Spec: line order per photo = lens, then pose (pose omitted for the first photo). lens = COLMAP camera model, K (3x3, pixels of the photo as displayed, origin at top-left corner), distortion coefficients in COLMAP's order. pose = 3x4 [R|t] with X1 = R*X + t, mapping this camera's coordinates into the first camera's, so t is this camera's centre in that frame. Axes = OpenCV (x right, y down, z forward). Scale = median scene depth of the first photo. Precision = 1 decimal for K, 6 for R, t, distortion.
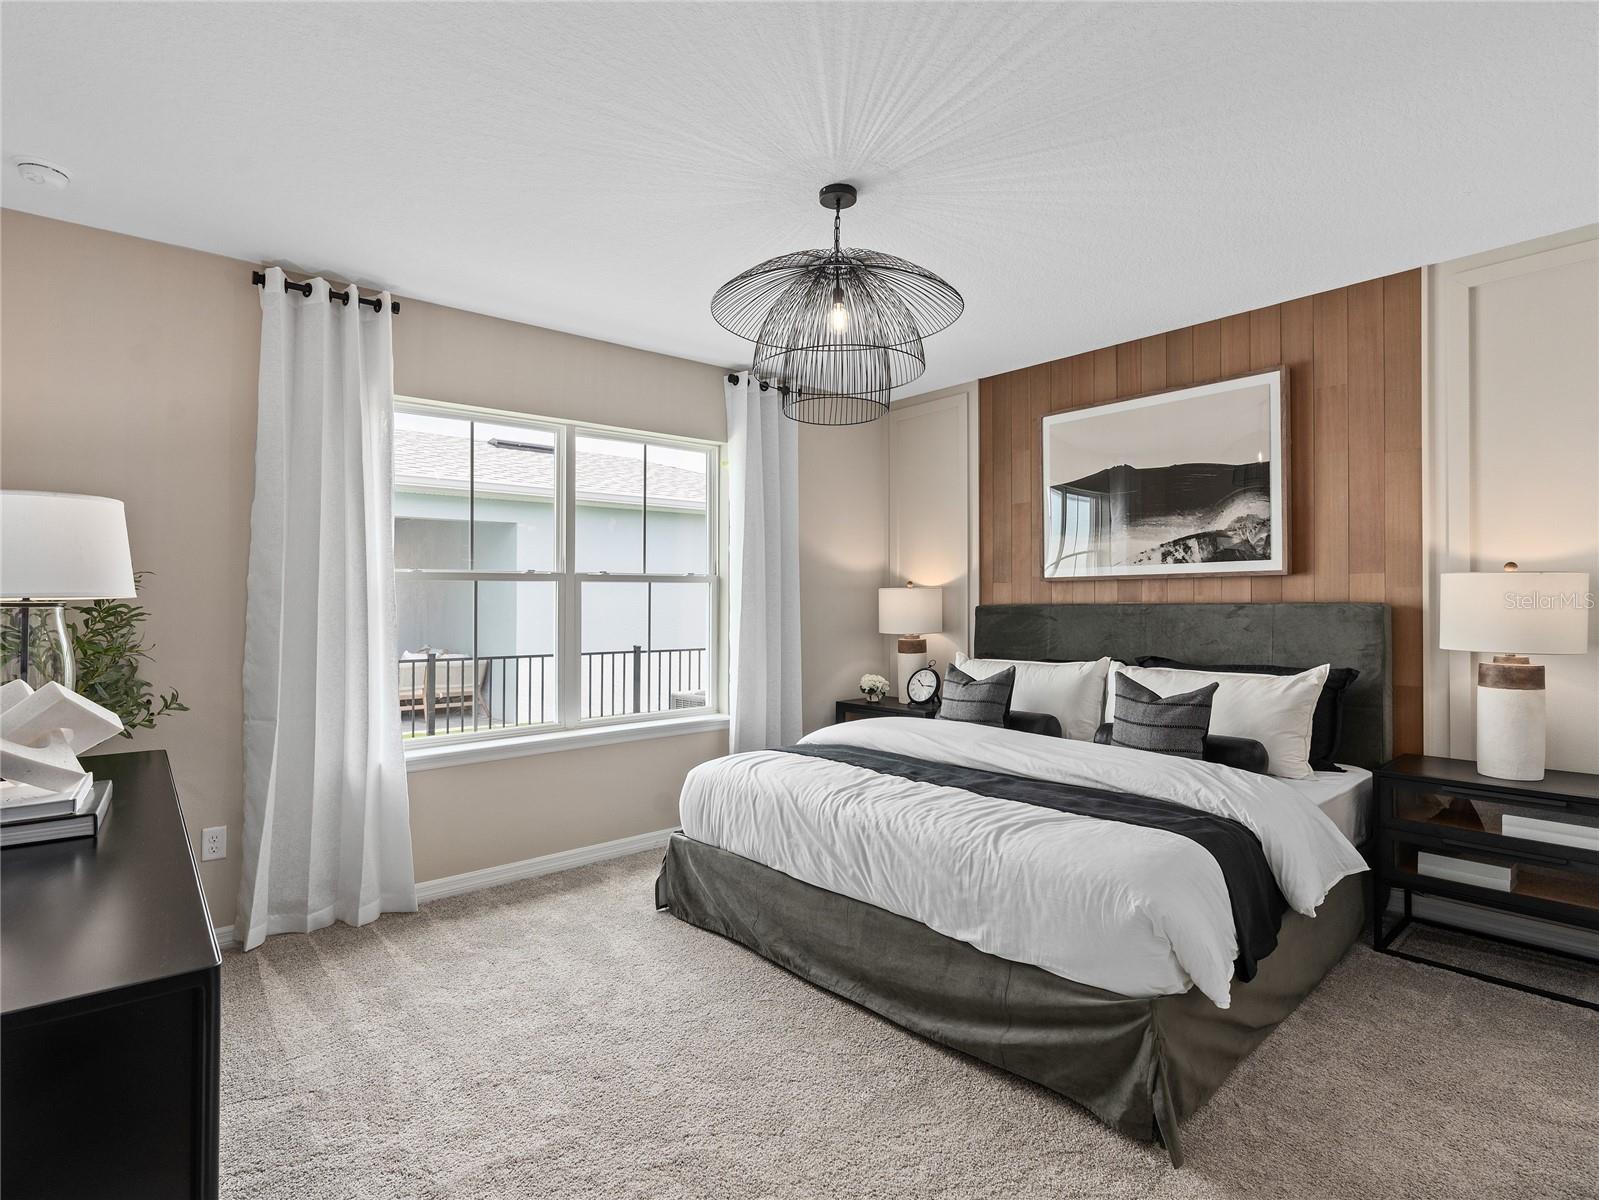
lens RADIAL K [[801.8, 0, 819.0], [0, 801.8, 593.8], [0, 0, 1]] dist [-0.001390, 0.000261]
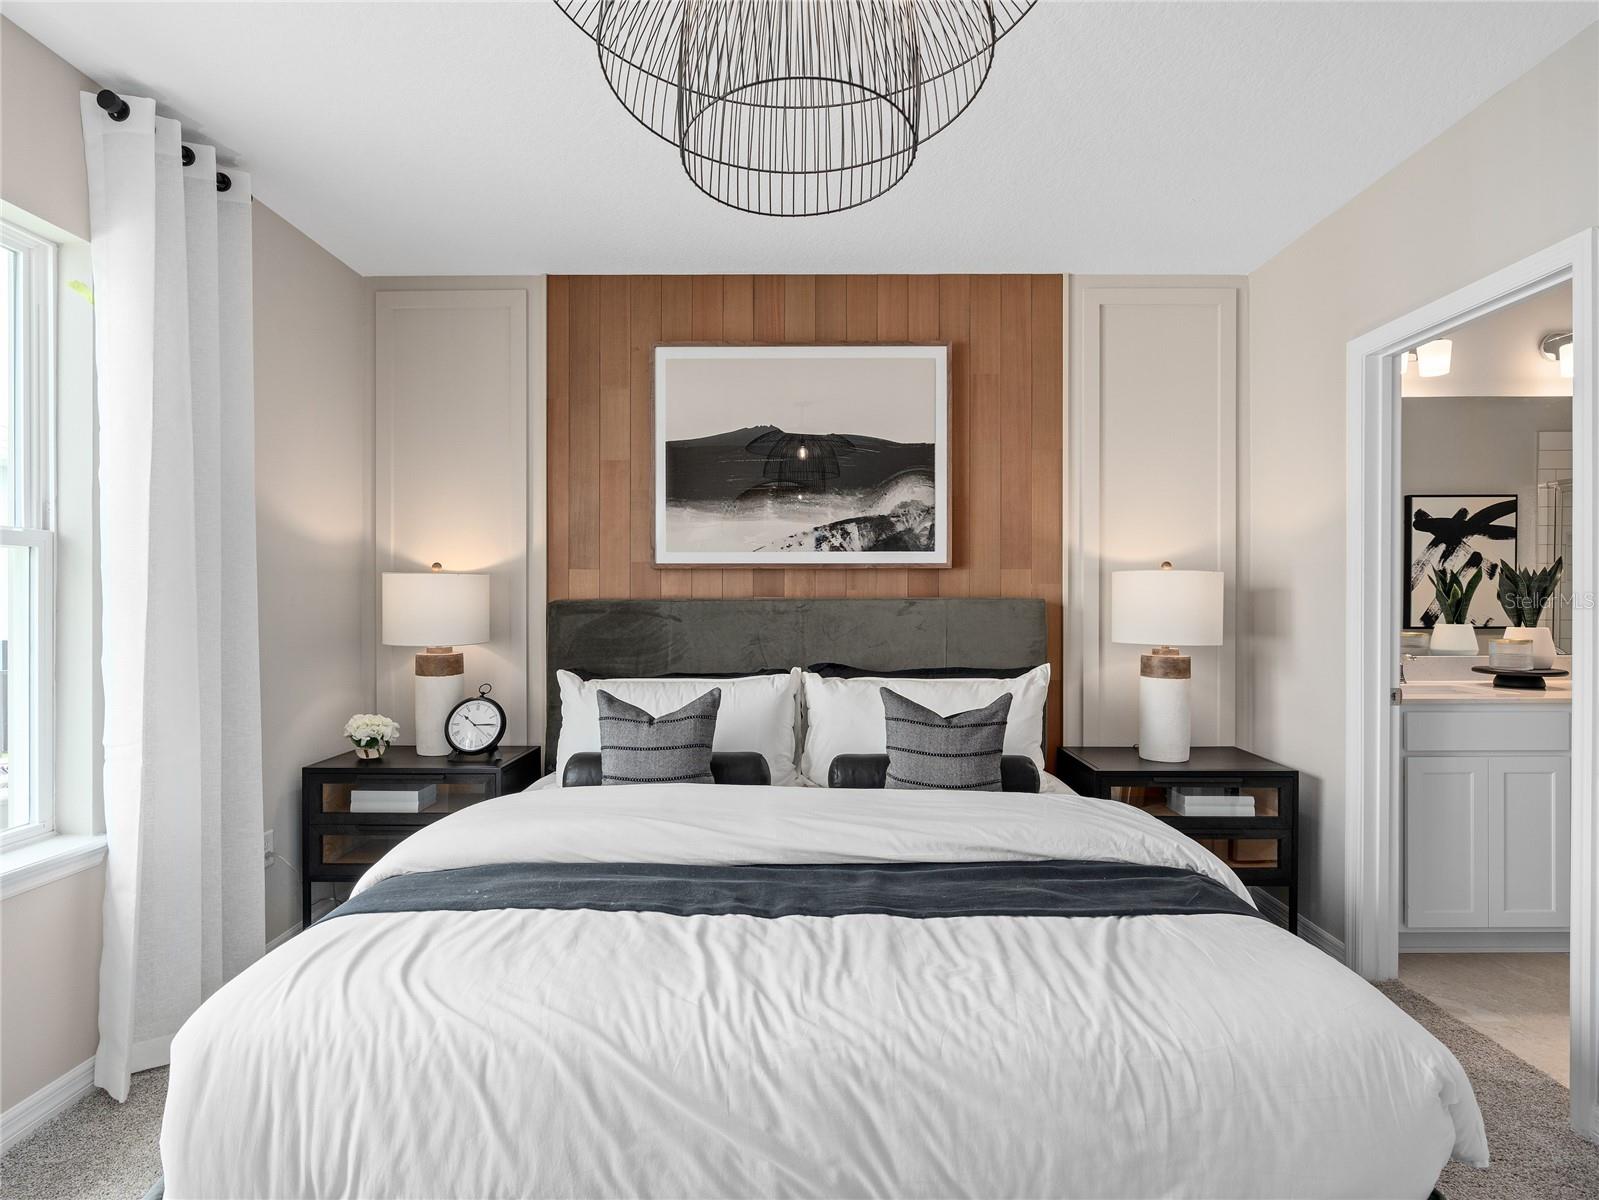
lens RADIAL K [[802.6, 0, 796.0], [0, 802.6, 602.5], [0, 0, 1]] dist [-0.002876, 0.001763]
pose [[0.681322, 0.000630, 0.731983, -0.204788], [-0.011276, 0.999890, 0.009635, 0.008554], [-0.731897, -0.014818, 0.681254, 0.461853]]
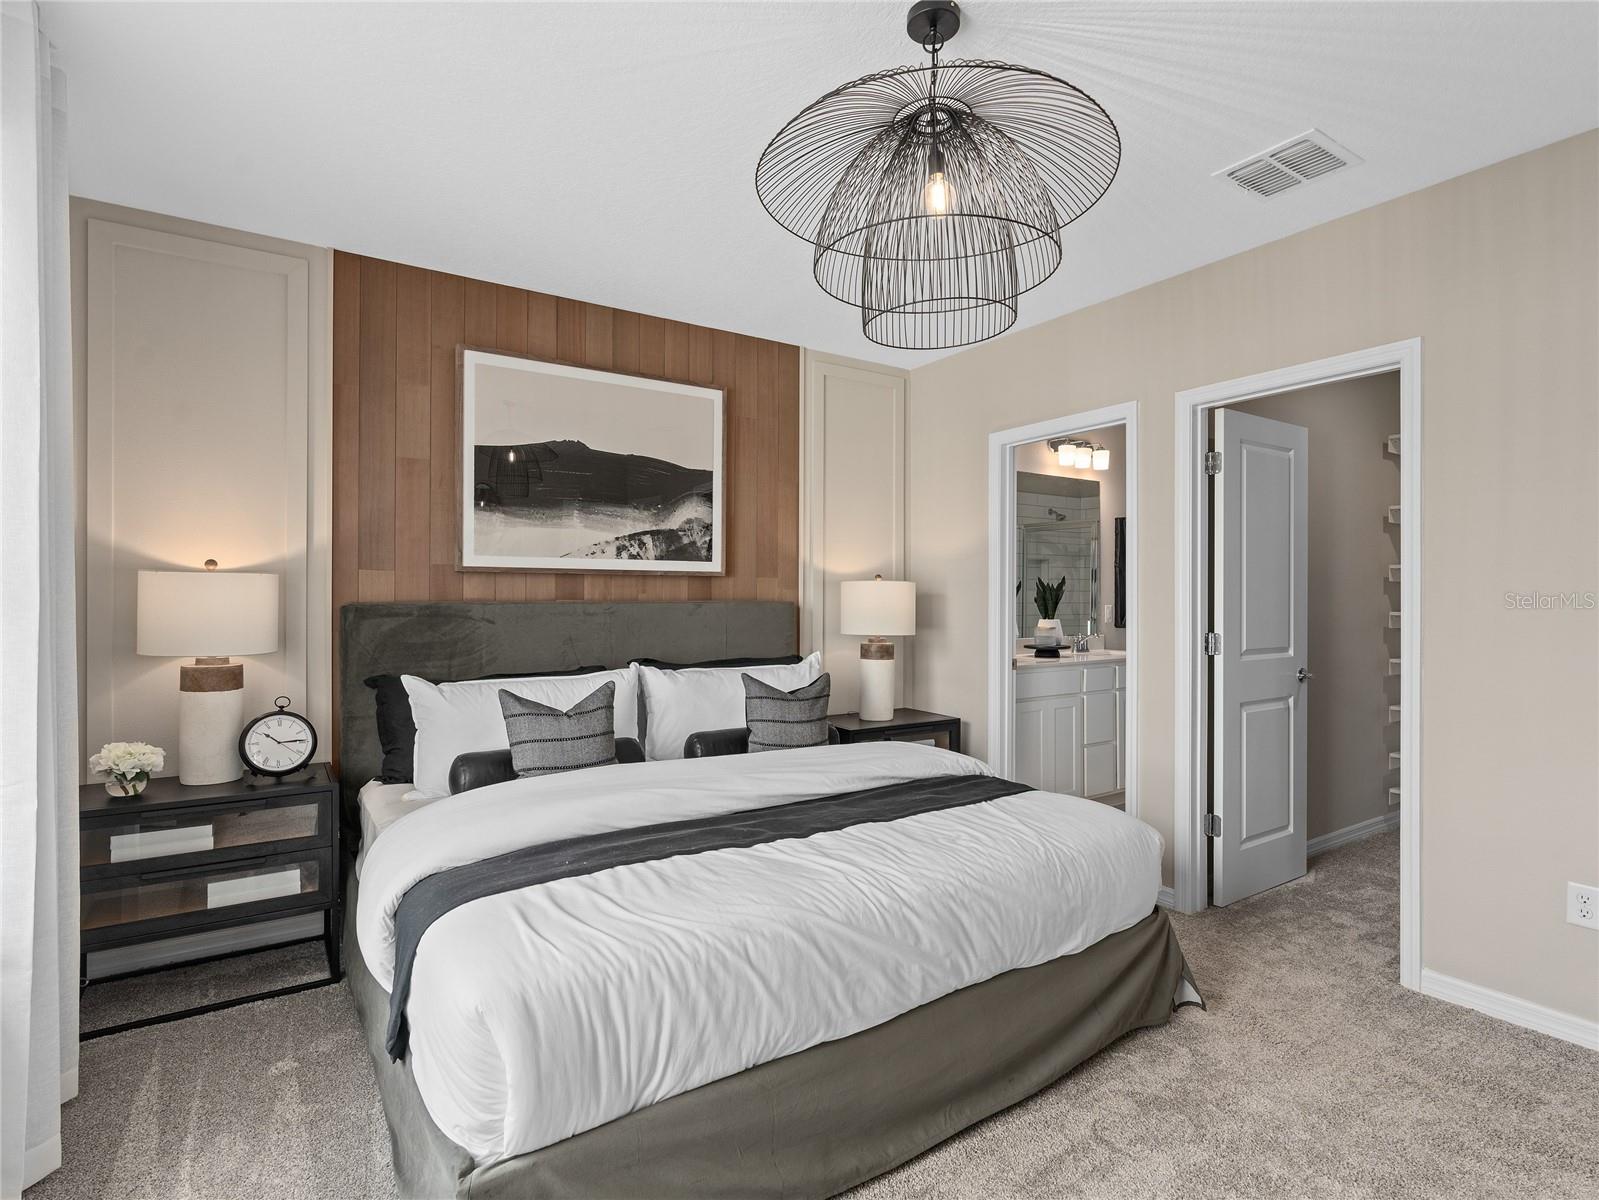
lens RADIAL K [[802.6, 0, 796.0], [0, 802.6, 602.5], [0, 0, 1]] dist [-0.002876, 0.001763]
pose [[0.163446, 0.002688, 0.986549, -0.466818], [-0.012878, 0.999917, -0.000591, 0.011426], [-0.986468, -0.012608, 0.163467, 0.668501]]
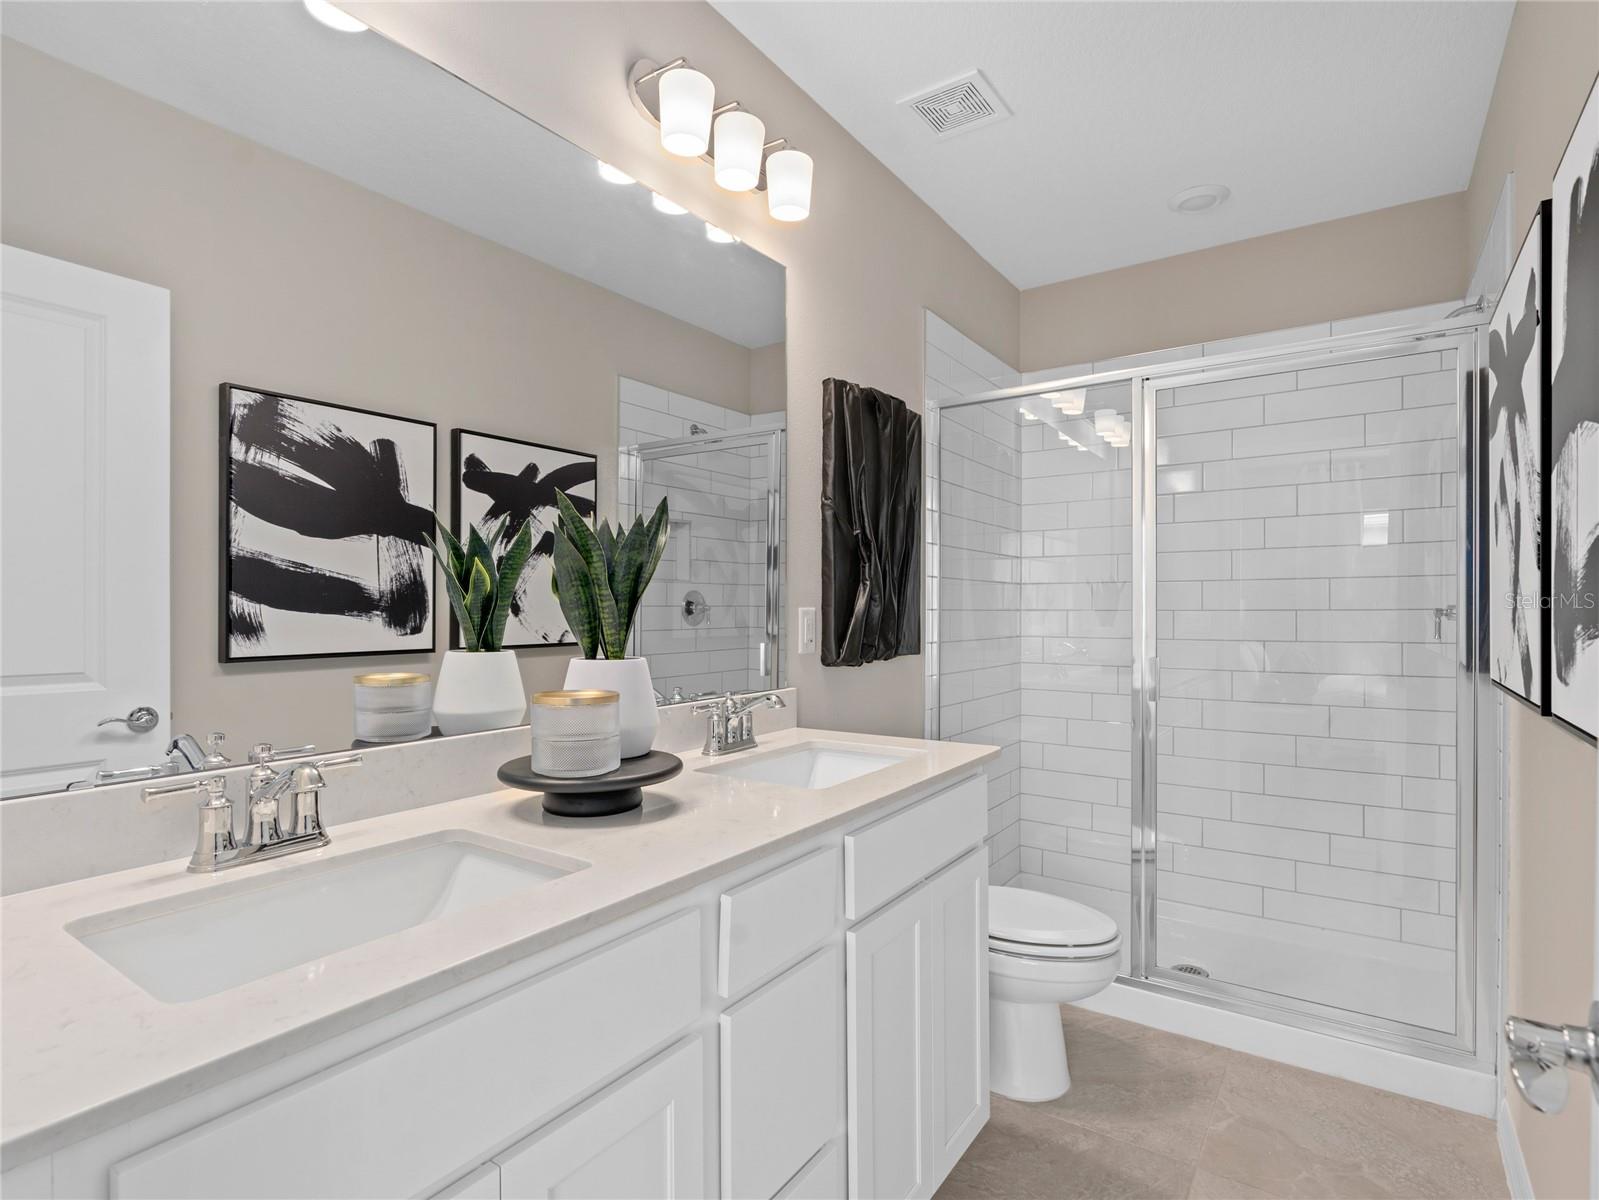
lens RADIAL K [[815.6, 0, 801.6], [0, 815.6, 582.0], [0, 0, 1]] dist [-0.004056, 0.000101]
pose [[-0.223817, 0.036619, 0.973943, 0.552601], [-0.005743, 0.999227, -0.038889, 0.013368], [-0.974614, -0.014298, -0.223434, 0.470540]]
